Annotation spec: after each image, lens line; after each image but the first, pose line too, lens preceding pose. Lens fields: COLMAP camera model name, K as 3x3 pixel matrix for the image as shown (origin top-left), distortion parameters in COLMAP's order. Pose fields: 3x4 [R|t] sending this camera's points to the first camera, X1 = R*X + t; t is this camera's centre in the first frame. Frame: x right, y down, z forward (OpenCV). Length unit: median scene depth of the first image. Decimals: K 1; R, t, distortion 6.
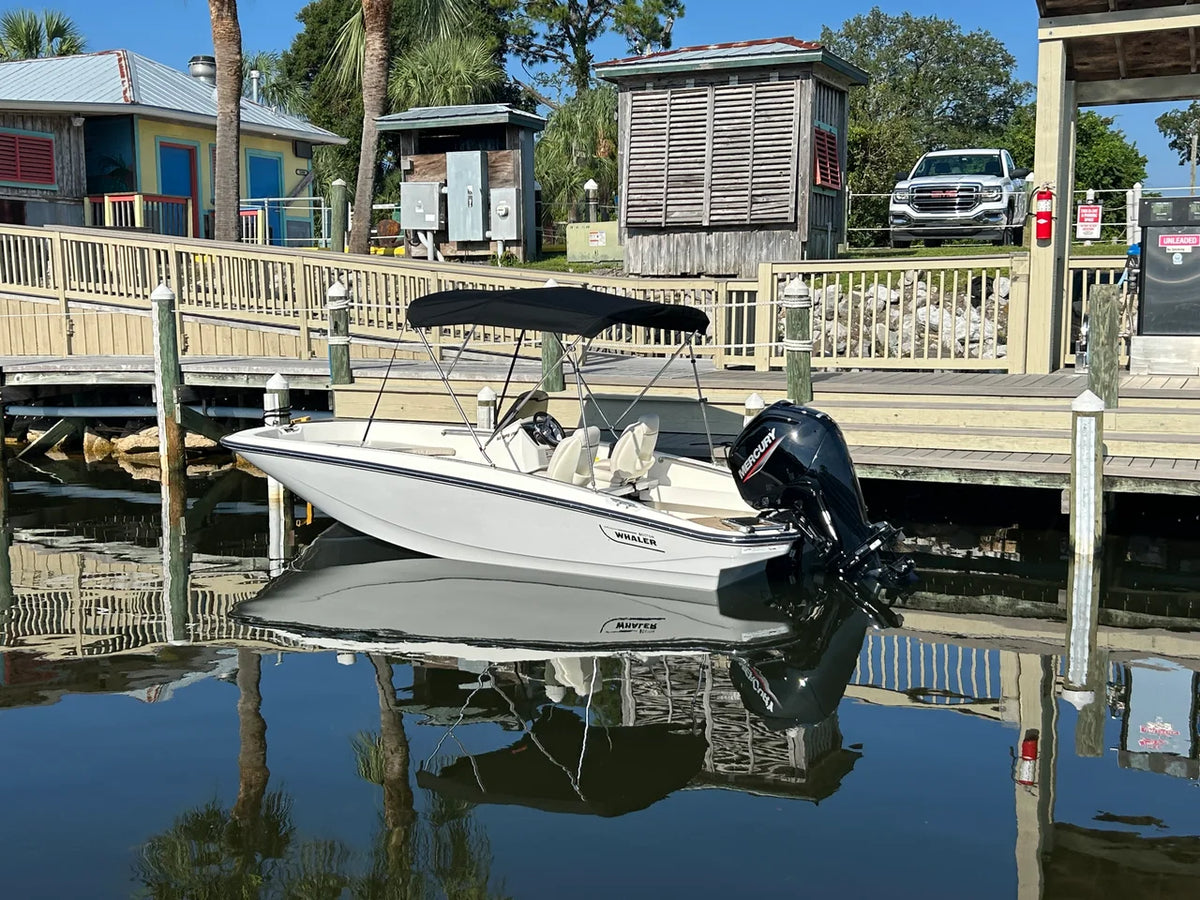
lens RADIAL K [[1379.8, 0, 600.0], [0, 1379.8, 450.0], [0, 0, 1]] dist [0.179822, -0.513242]
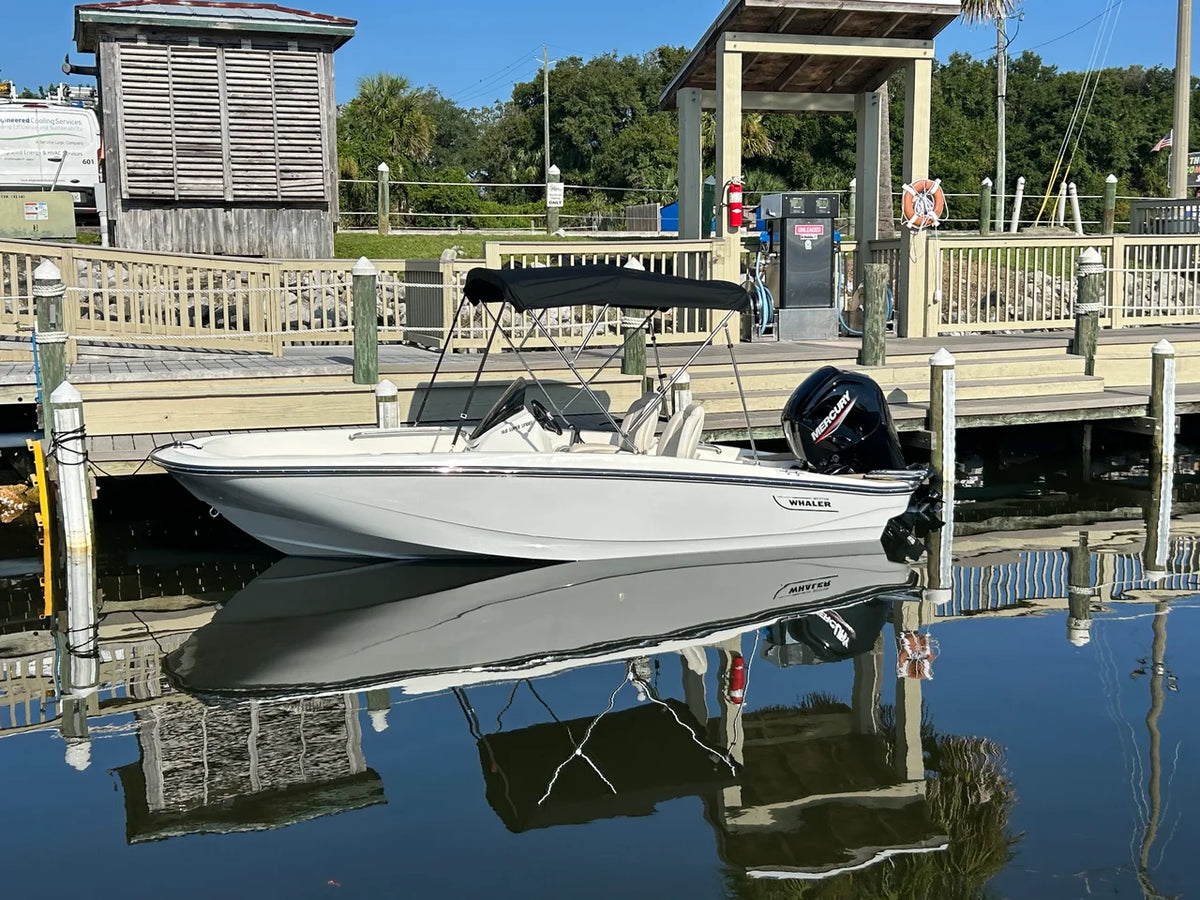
lens RADIAL K [[1409.4, 0, 601.1], [0, 1409.4, 434.6], [0, 0, 1]] dist [0.177586, -0.518195]
pose [[0.701236, -0.084259, 0.707933, -0.429947], [0.089134, 0.995562, 0.030202, -0.017817], [-0.707335, 0.041922, 0.705634, 0.185955]]
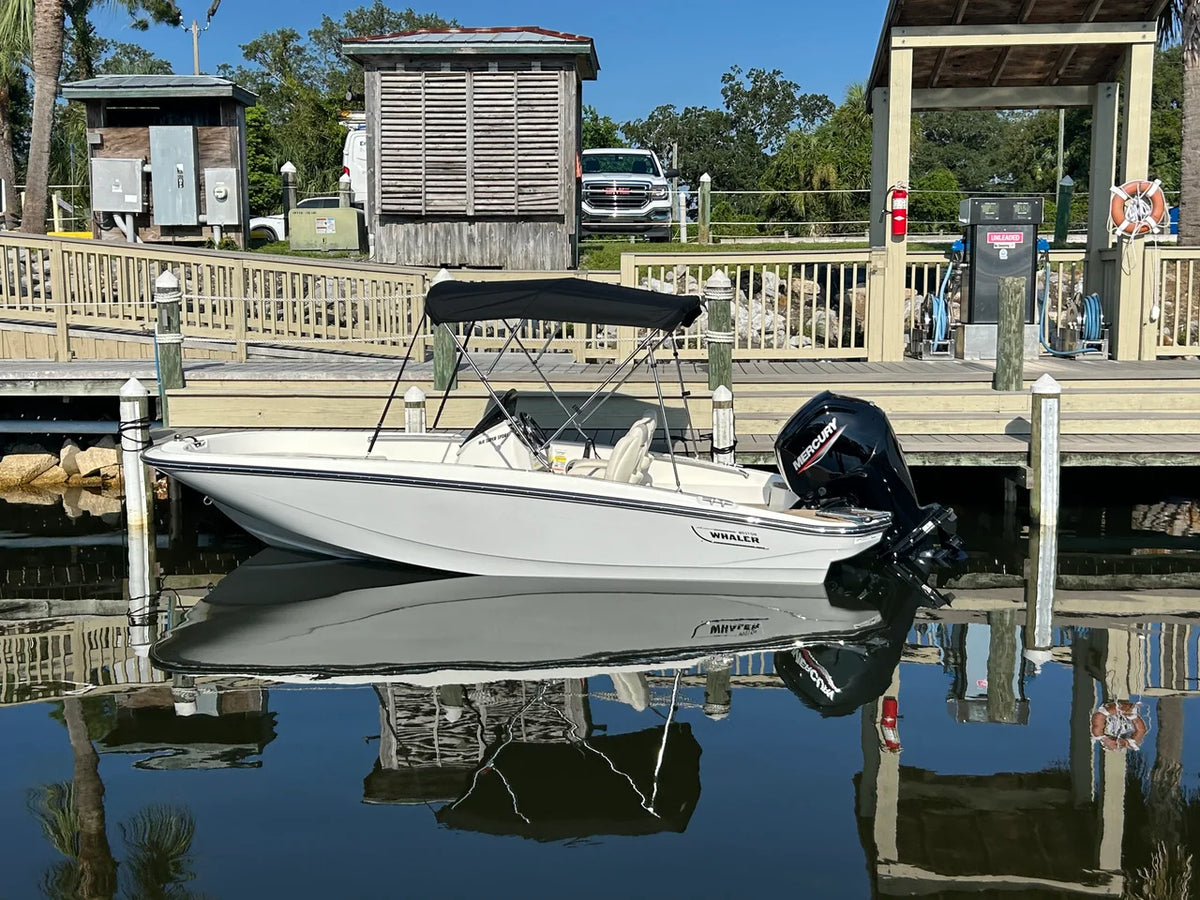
lens RADIAL K [[1379.8, 0, 600.0], [0, 1379.8, 450.0], [0, 0, 1]] dist [0.179822, -0.513242]
pose [[0.924064, -0.044710, 0.379613, -0.218814], [0.042866, 0.998992, 0.013312, -0.007465], [-0.379826, 0.003971, 0.925049, 0.071909]]
